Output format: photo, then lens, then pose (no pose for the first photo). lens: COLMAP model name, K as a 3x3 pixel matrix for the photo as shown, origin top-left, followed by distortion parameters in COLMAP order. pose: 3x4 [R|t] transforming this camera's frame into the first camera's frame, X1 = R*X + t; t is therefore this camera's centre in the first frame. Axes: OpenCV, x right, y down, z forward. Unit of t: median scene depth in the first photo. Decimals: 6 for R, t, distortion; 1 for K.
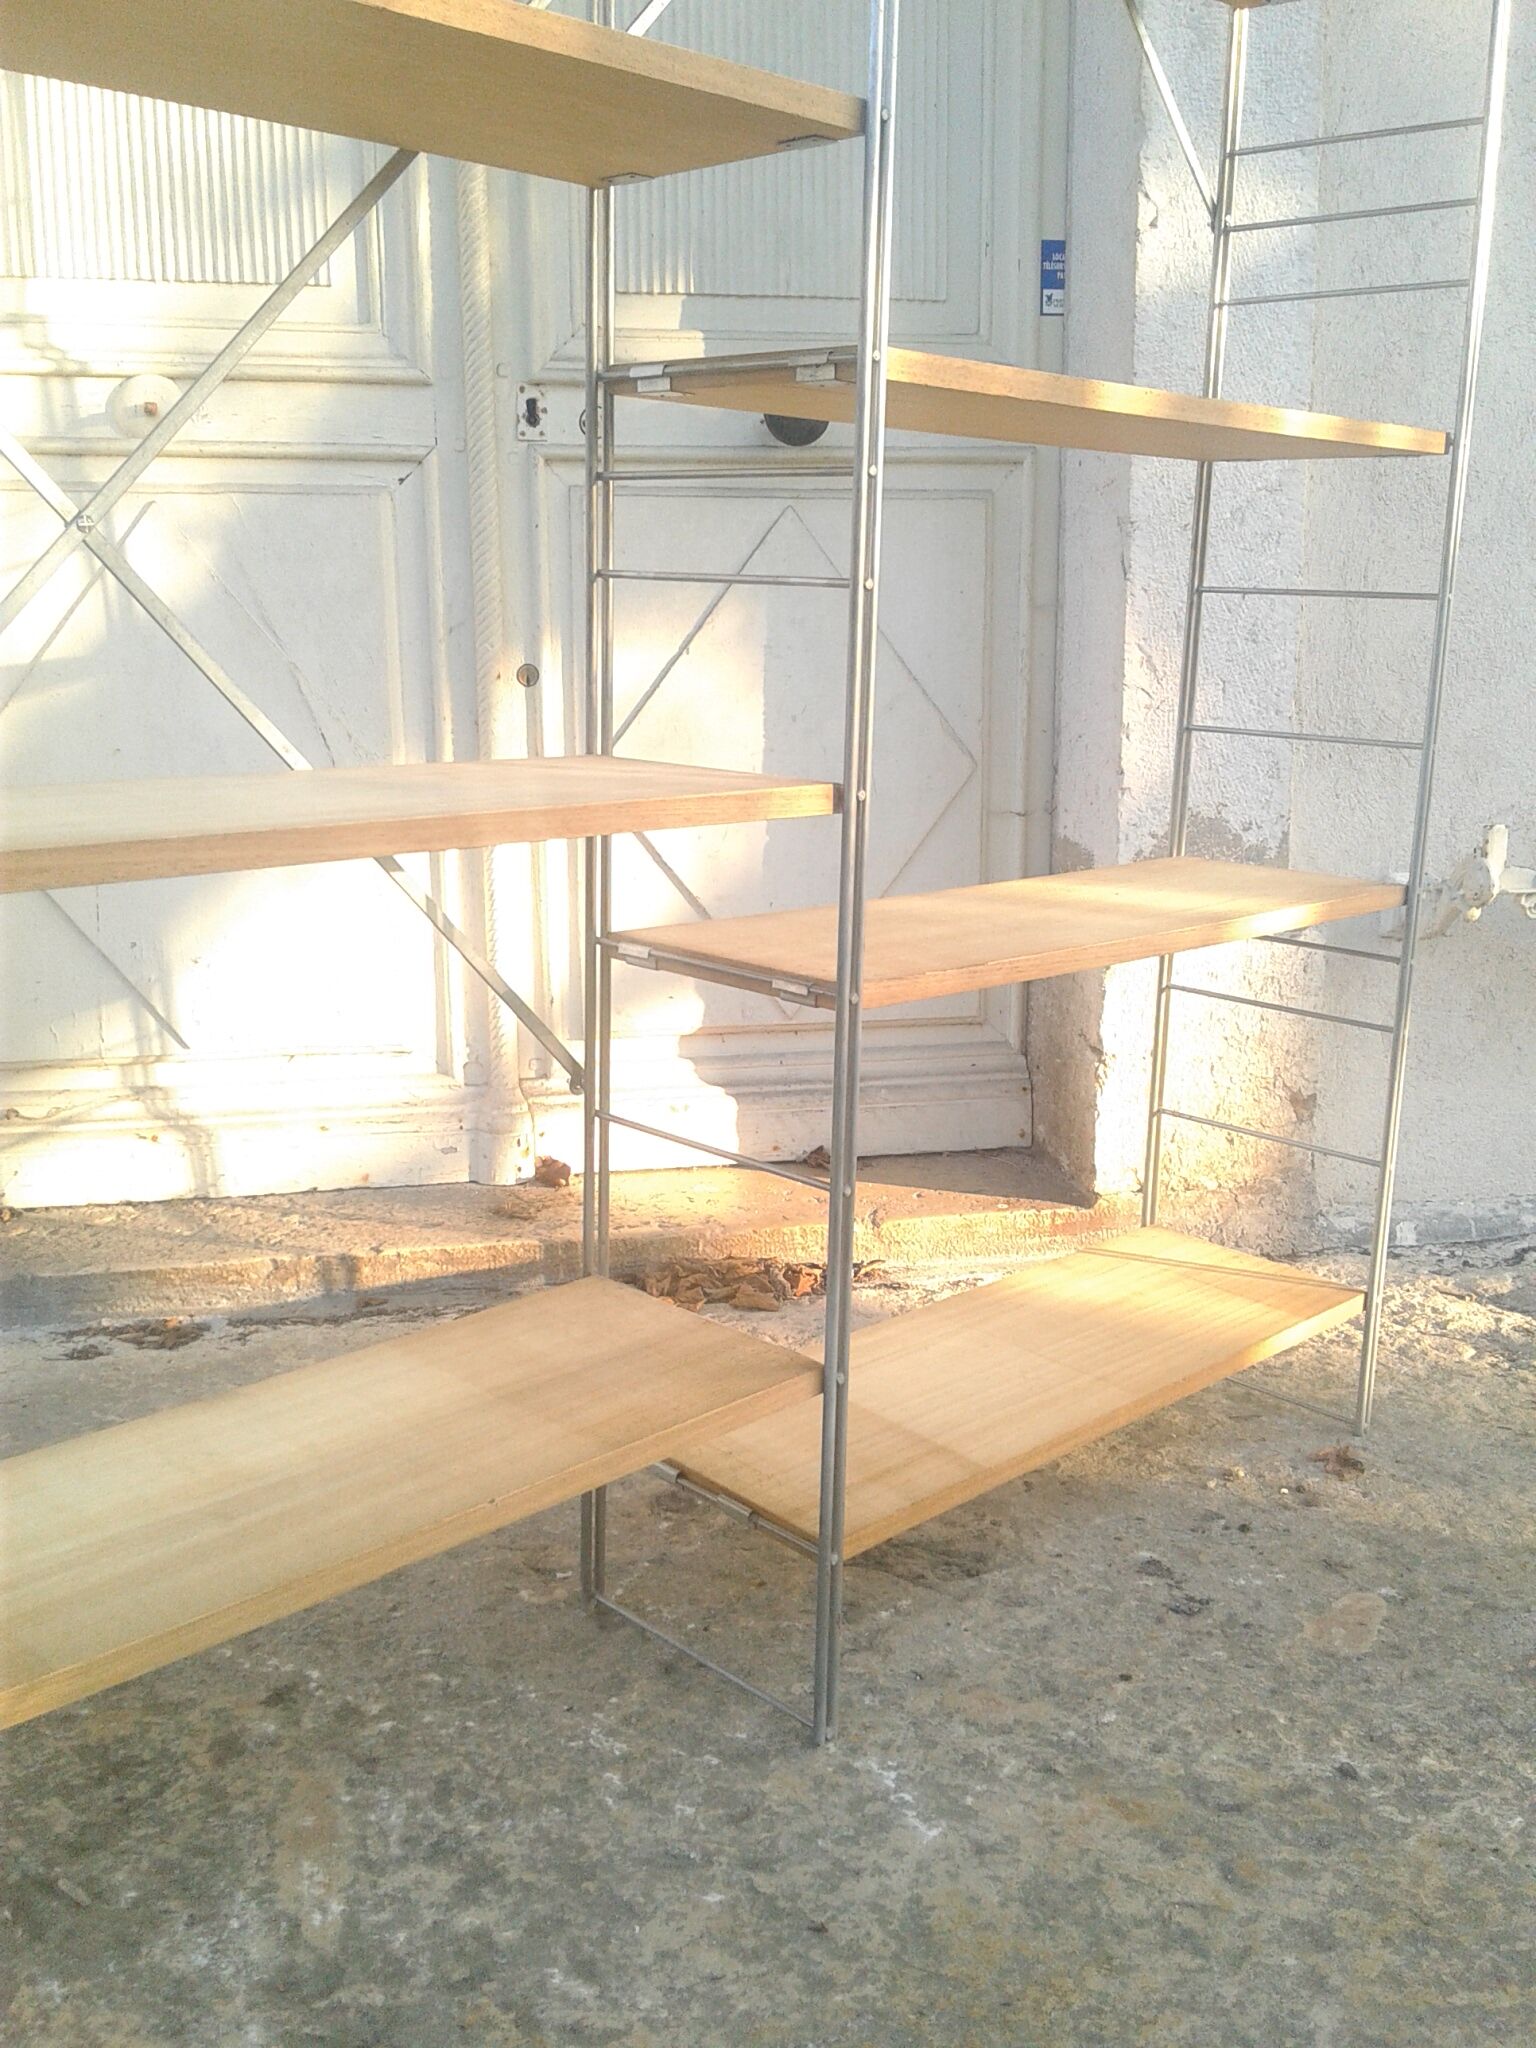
lens RADIAL K [[1925.1, 0, 740.3], [0, 1925.1, 996.9], [0, 0, 1]] dist [0.109099, -0.213696]
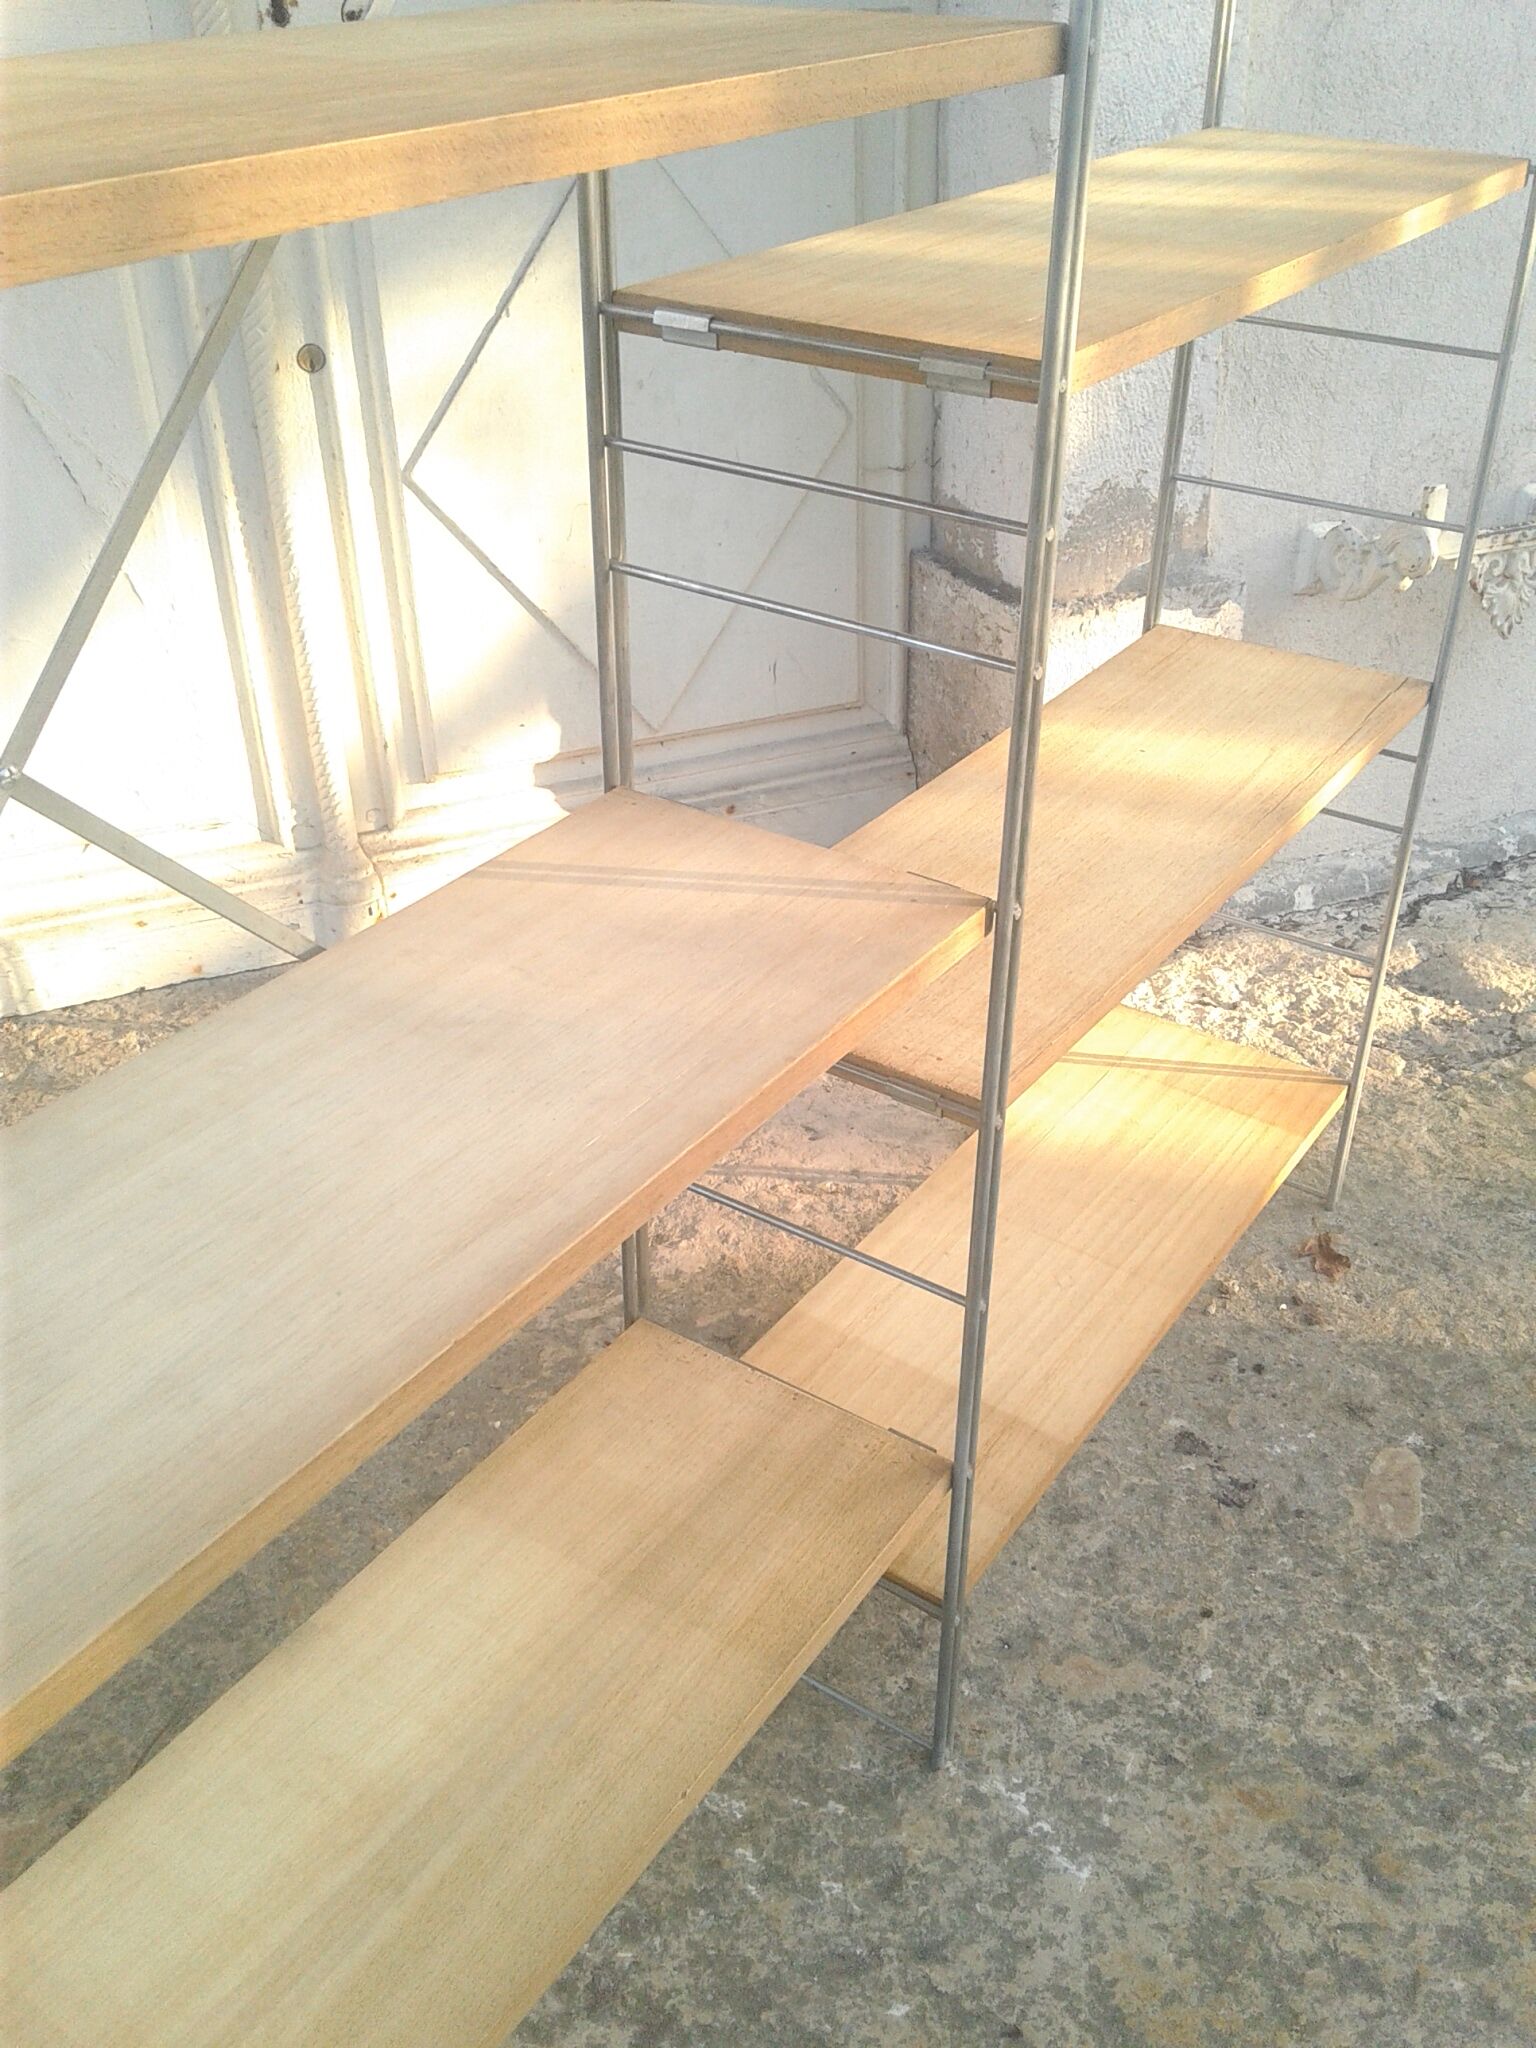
lens RADIAL K [[1934.9, 0, 768.0], [0, 1934.9, 1024.0], [0, 0, 1]] dist [0.108117, -0.263976]
pose [[0.979609, -0.120858, 0.160495, -0.120115], [0.059557, 0.937614, 0.342538, -0.237705], [-0.191881, -0.325995, 0.925694, 0.174694]]
